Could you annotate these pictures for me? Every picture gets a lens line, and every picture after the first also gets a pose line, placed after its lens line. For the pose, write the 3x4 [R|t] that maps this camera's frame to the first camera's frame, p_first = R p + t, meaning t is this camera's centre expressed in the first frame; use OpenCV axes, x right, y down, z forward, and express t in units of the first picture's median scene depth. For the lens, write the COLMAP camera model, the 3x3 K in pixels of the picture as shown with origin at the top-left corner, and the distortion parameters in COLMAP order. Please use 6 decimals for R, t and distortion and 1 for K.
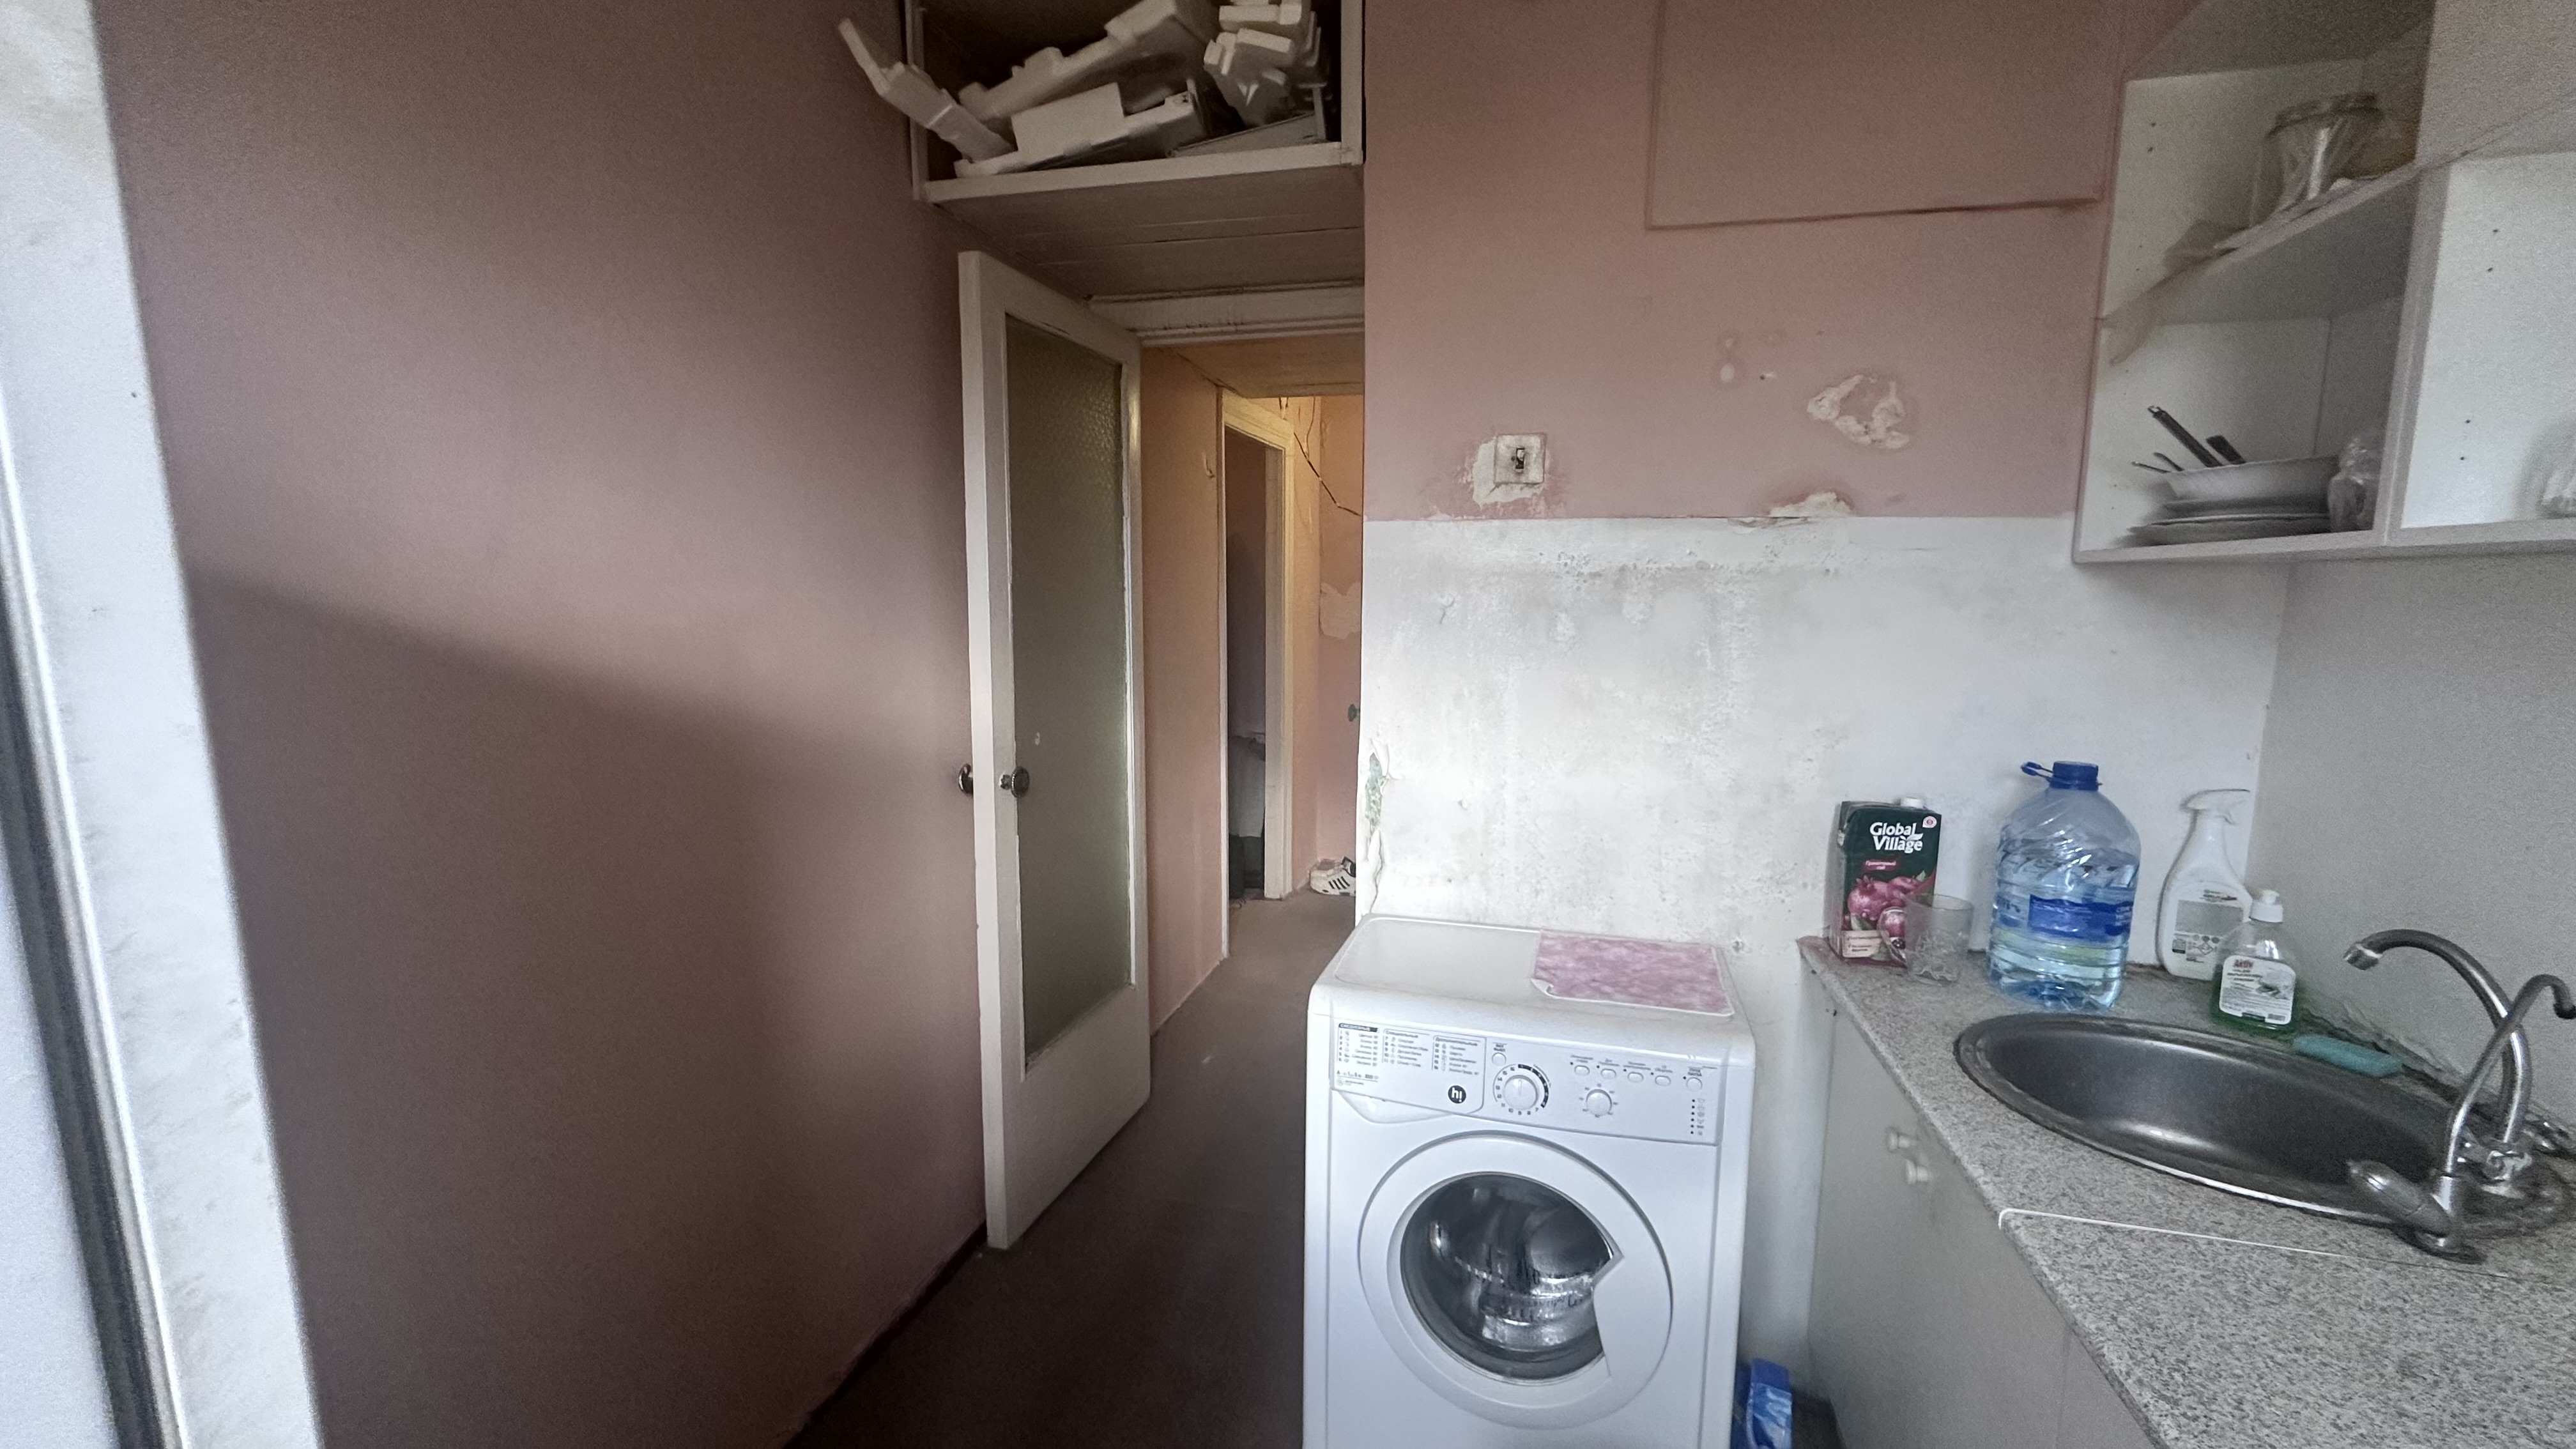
lens RADIAL K [[1021.0, 0, 1285.5], [0, 1021.0, 732.5], [0, 0, 1]] dist [-0.002278, 0.000032]
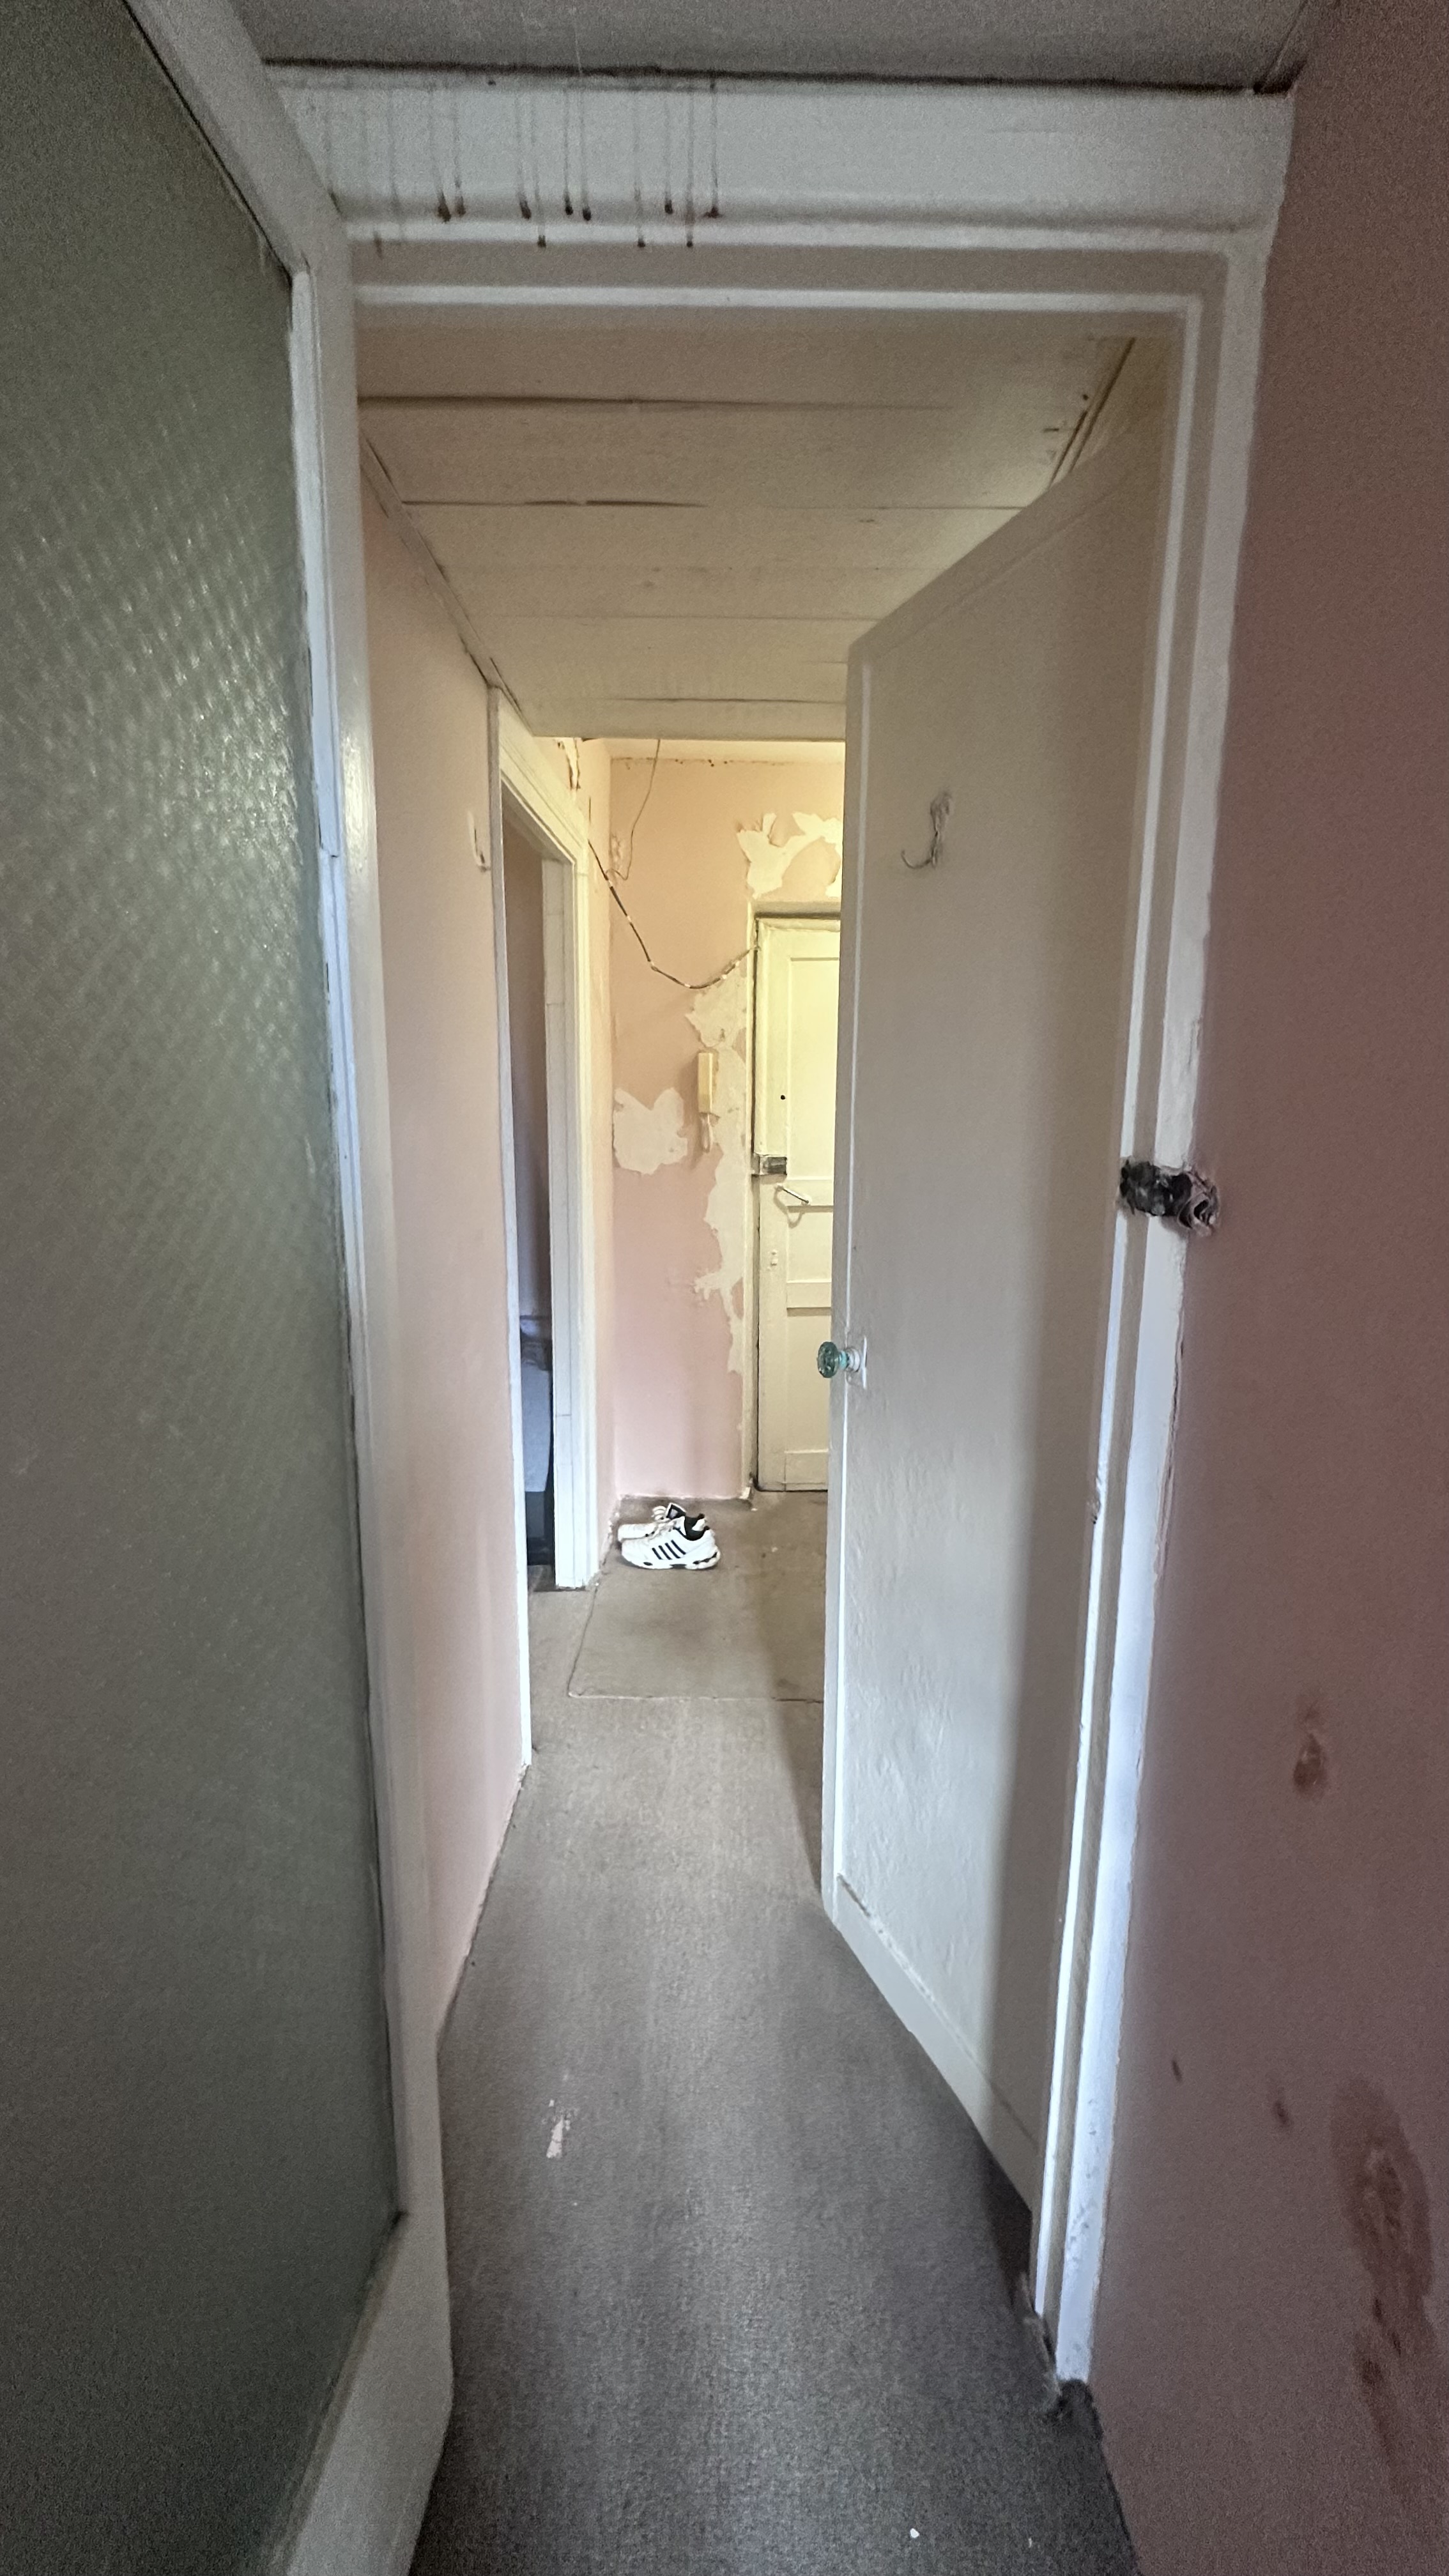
lens RADIAL K [[1021.0, 0, 727.0], [0, 1021.0, 1291.2], [0, 0, 1]] dist [-0.002278, 0.000032]
pose [[0.969141, -0.040126, 0.243220, -0.075933], [0.027899, 0.998177, 0.053513, -0.062788], [-0.244924, -0.045076, 0.968494, 0.426893]]
